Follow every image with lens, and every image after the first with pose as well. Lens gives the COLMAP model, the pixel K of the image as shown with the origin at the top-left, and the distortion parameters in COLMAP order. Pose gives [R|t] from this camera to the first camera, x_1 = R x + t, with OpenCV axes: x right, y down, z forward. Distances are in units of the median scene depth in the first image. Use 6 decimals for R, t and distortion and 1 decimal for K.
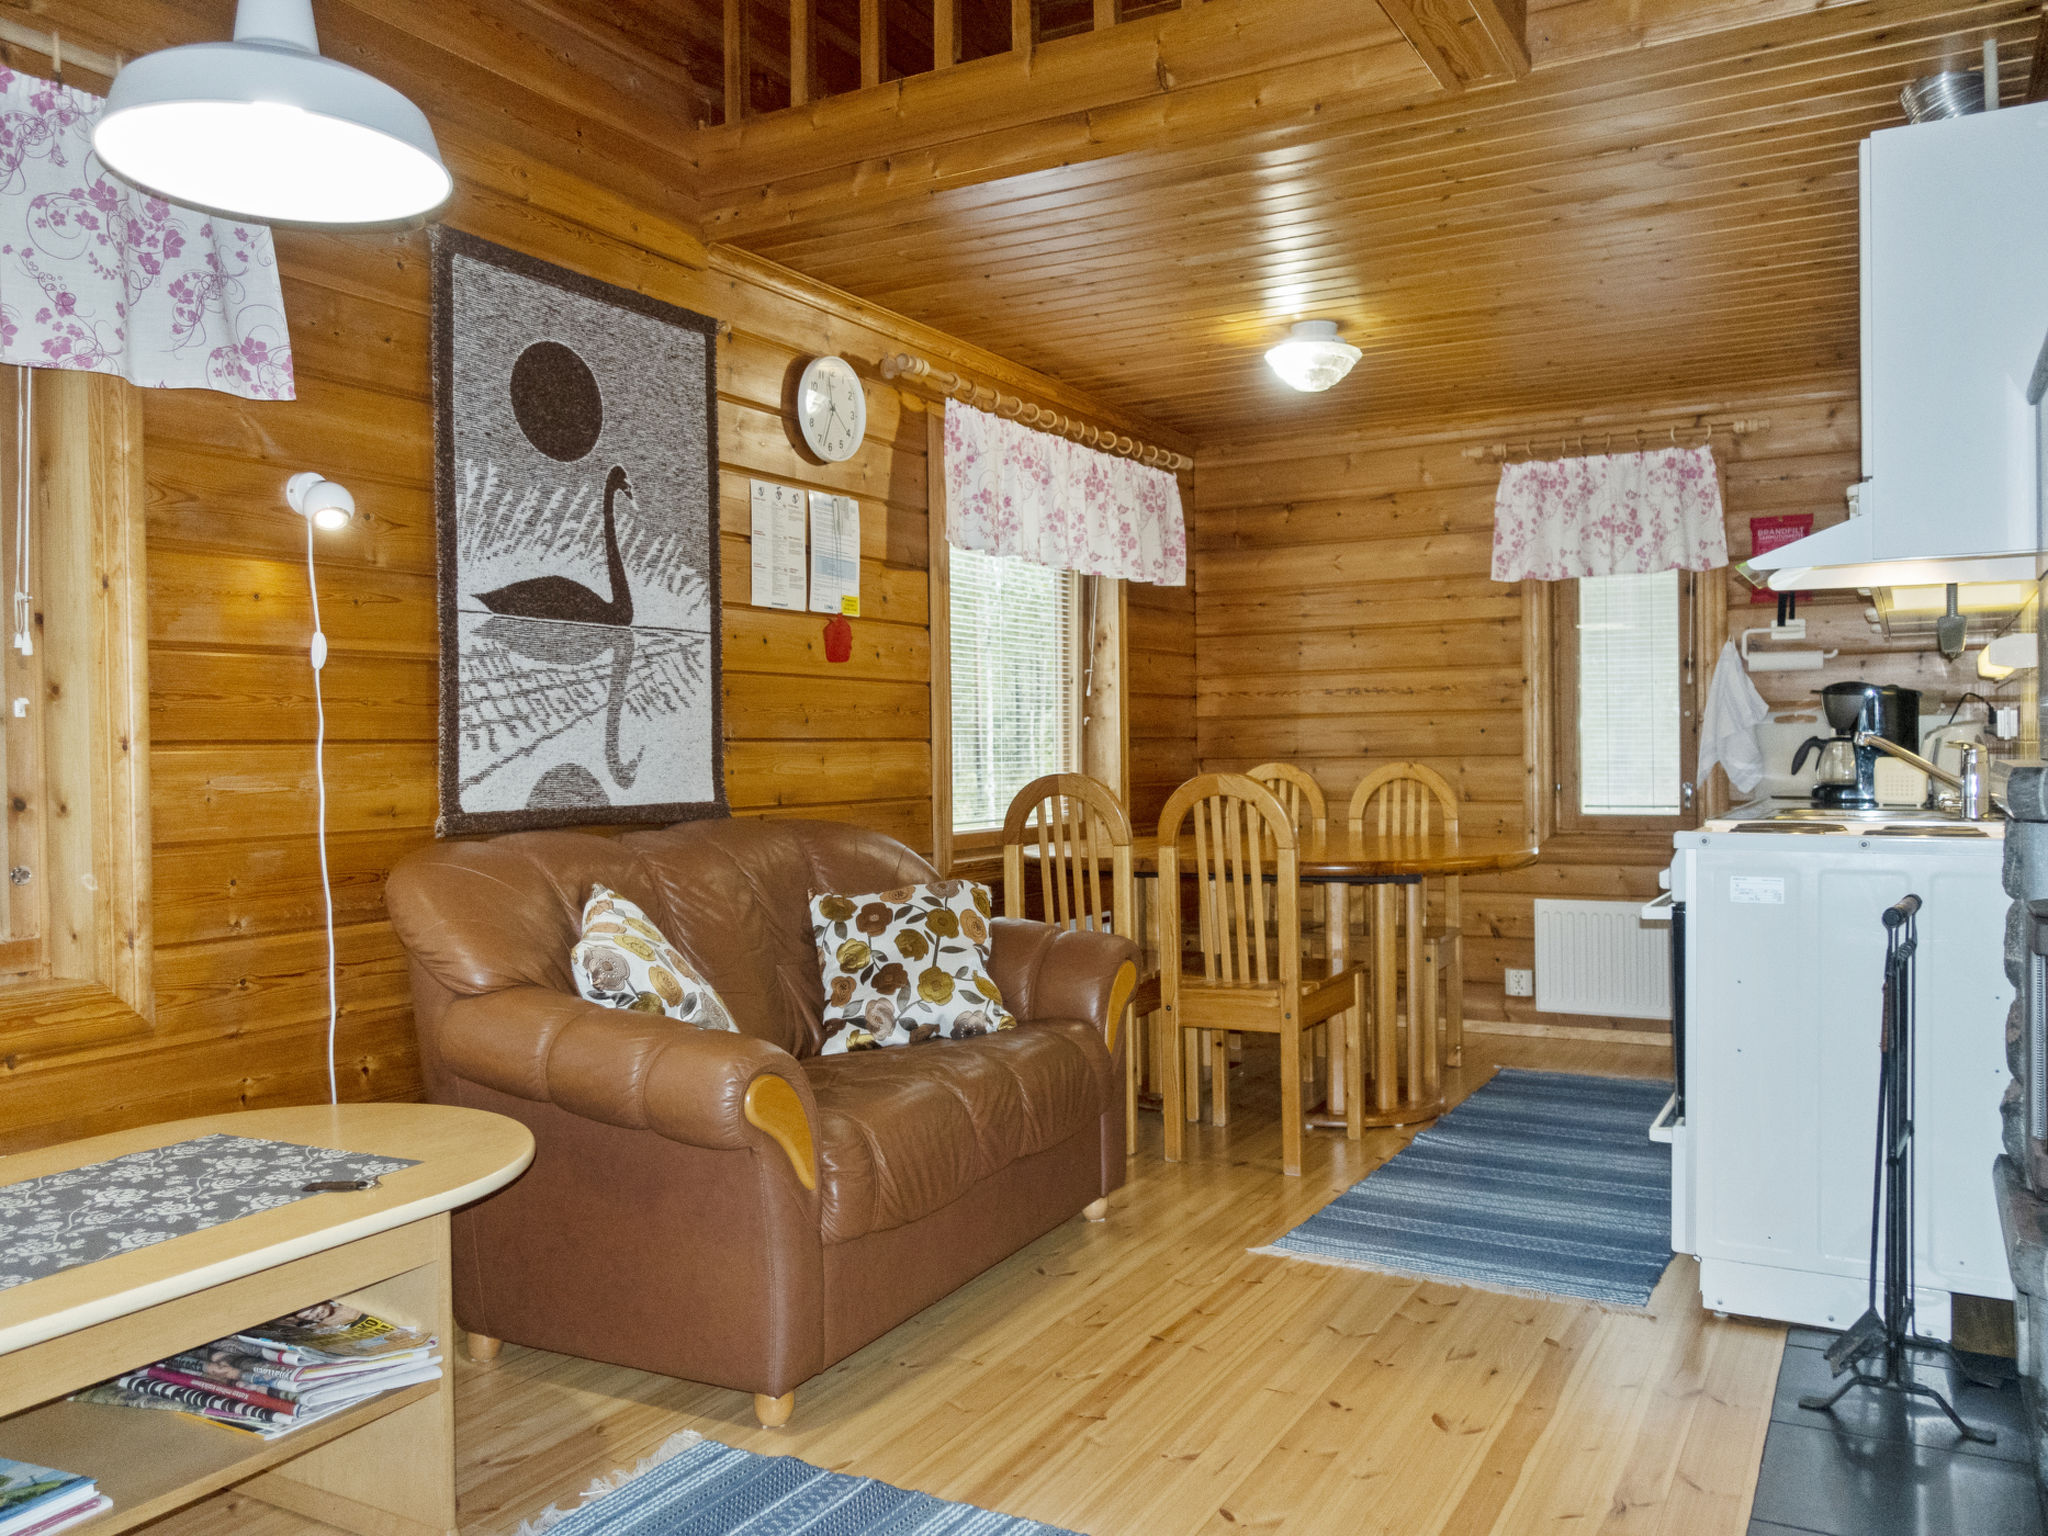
lens RADIAL K [[1590.7, 0, 1029.6], [0, 1590.7, 774.2], [0, 0, 1]] dist [-0.001711, -0.002104]
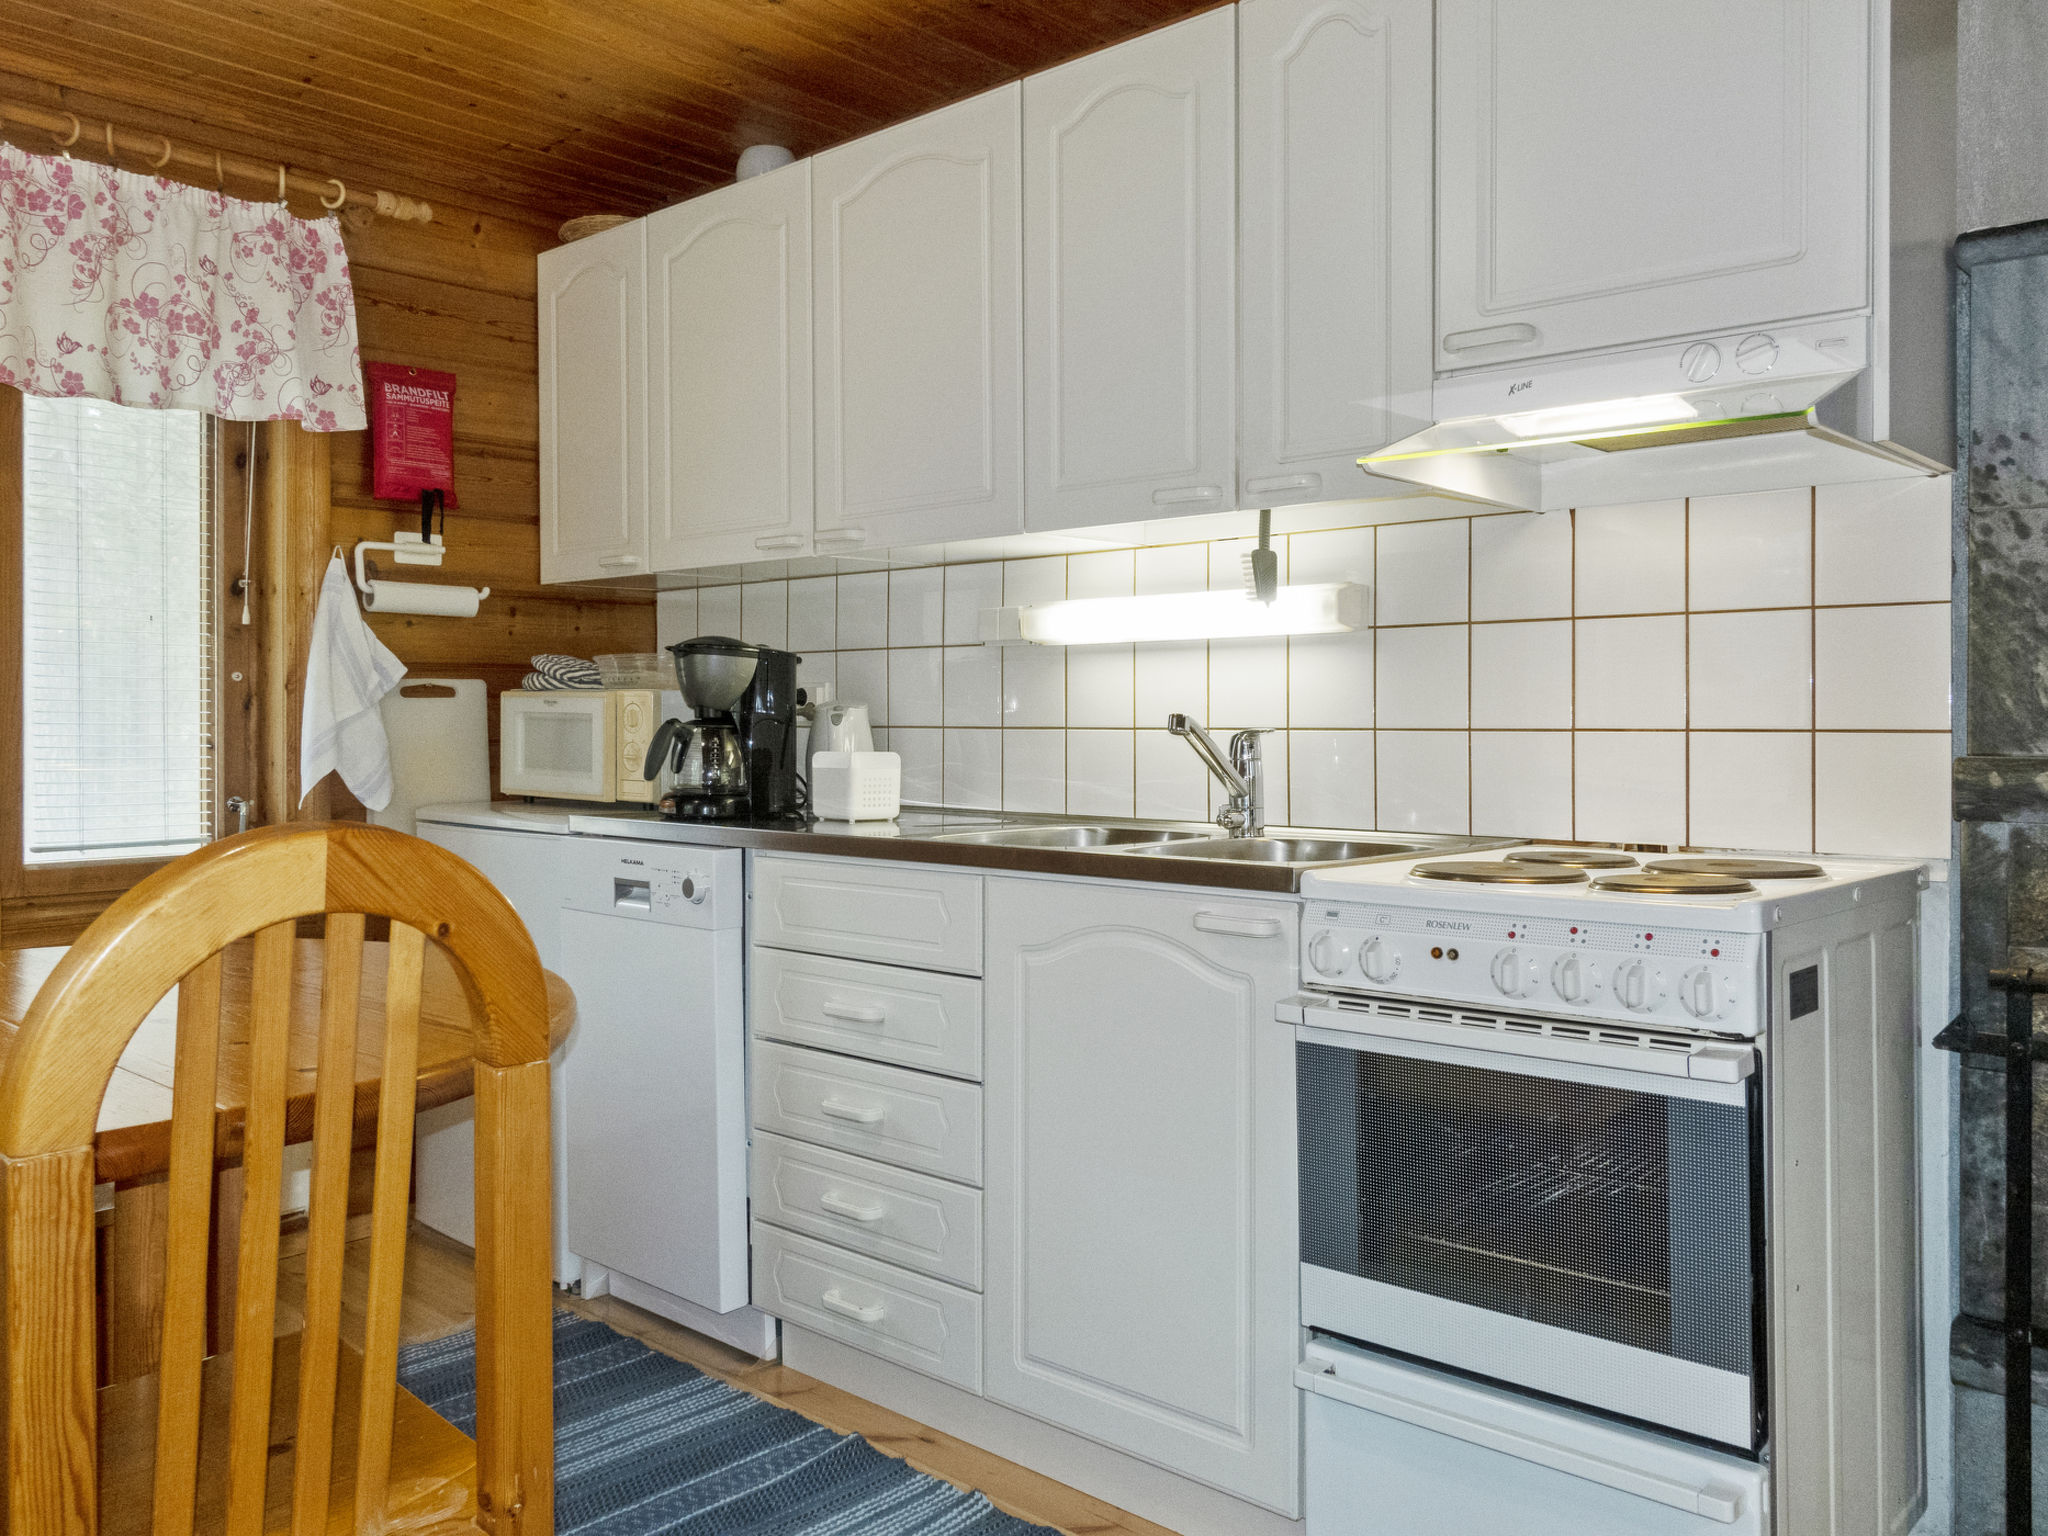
lens RADIAL K [[1619.0, 0, 1032.6], [0, 1619.0, 732.7], [0, 0, 1]] dist [0.002853, -0.003824]
pose [[0.236585, 0.005701, 0.971594, -0.131147], [0.013076, 0.999874, -0.009051, -0.013328], [-0.971523, 0.014846, 0.236481, 0.887240]]
